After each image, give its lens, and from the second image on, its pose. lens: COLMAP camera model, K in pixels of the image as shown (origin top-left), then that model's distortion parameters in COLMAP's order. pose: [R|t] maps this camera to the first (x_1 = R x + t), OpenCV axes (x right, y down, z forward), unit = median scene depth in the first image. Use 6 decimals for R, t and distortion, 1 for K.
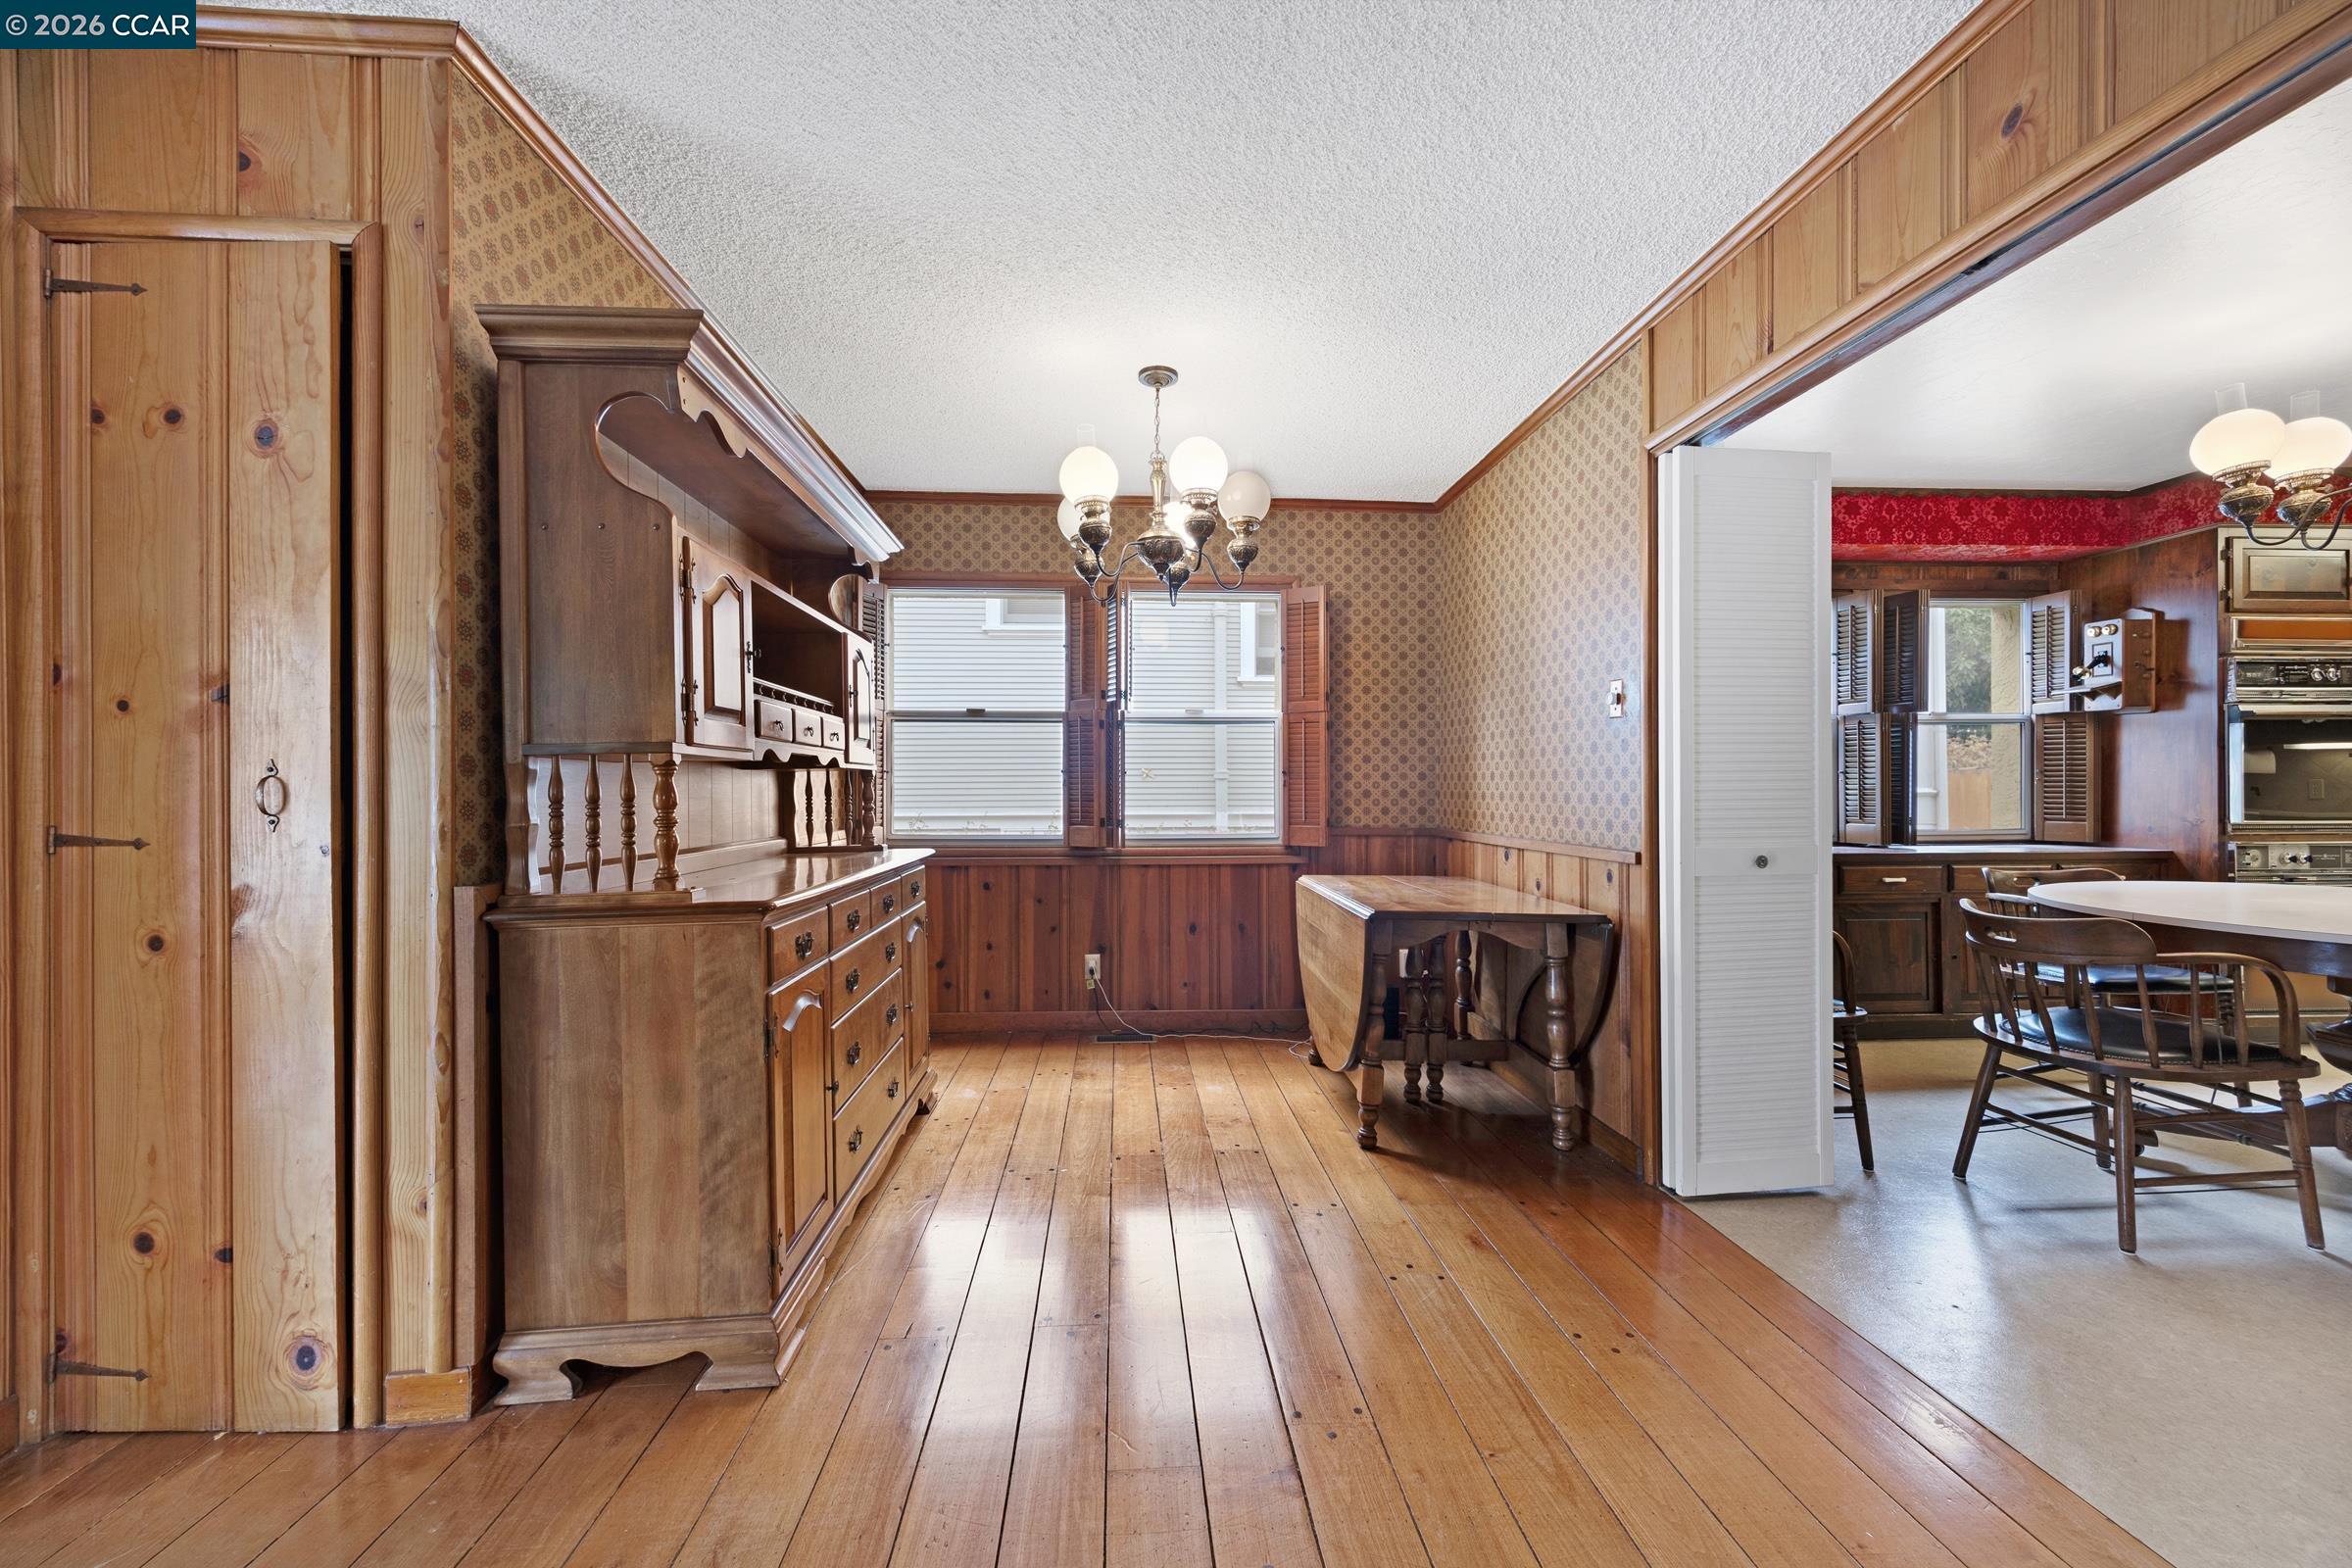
lens RADIAL K [[907.0, 0, 1172.4], [0, 907.0, 789.7], [0, 0, 1]] dist [0.000029, -0.000379]
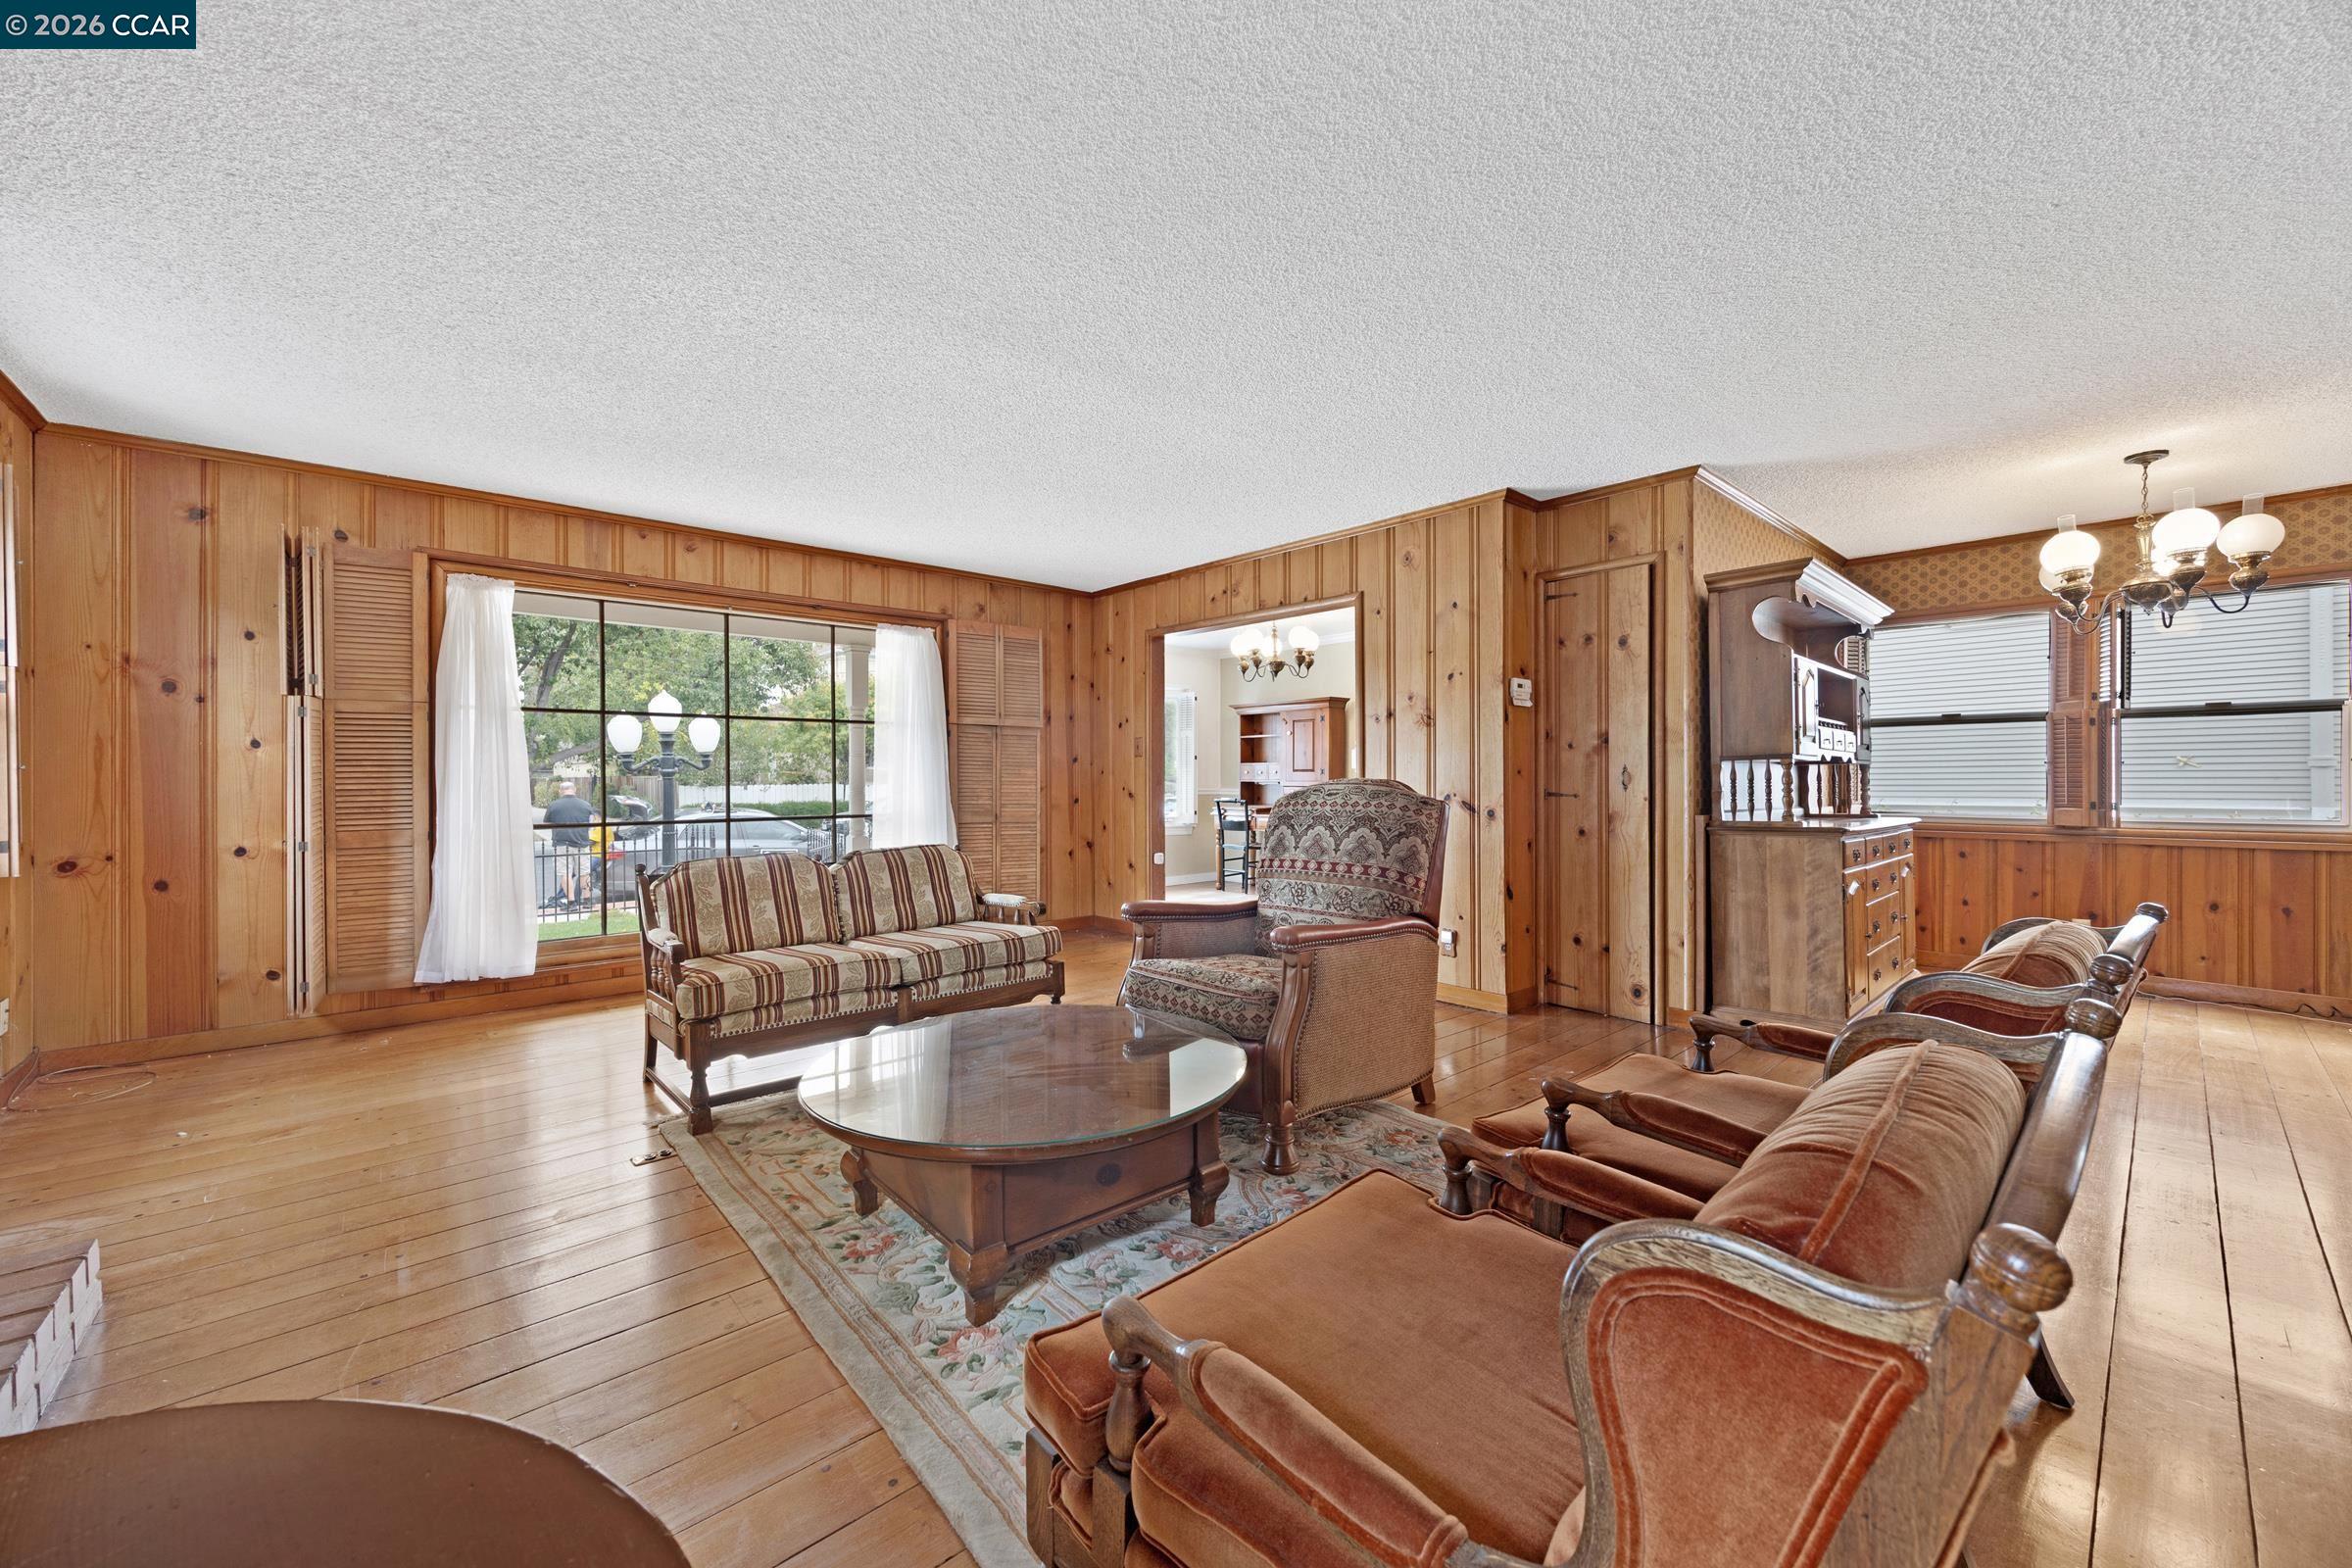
lens RADIAL K [[907.0, 0, 1161.2], [0, 907.0, 784.3], [0, 0, 1]] dist [0.000029, -0.000379]
pose [[0.619445, 0.002481, -0.785036, 0.224260], [-0.001510, 0.999997, 0.001969, 0.019866], [0.785039, -0.000034, 0.619447, -1.554818]]
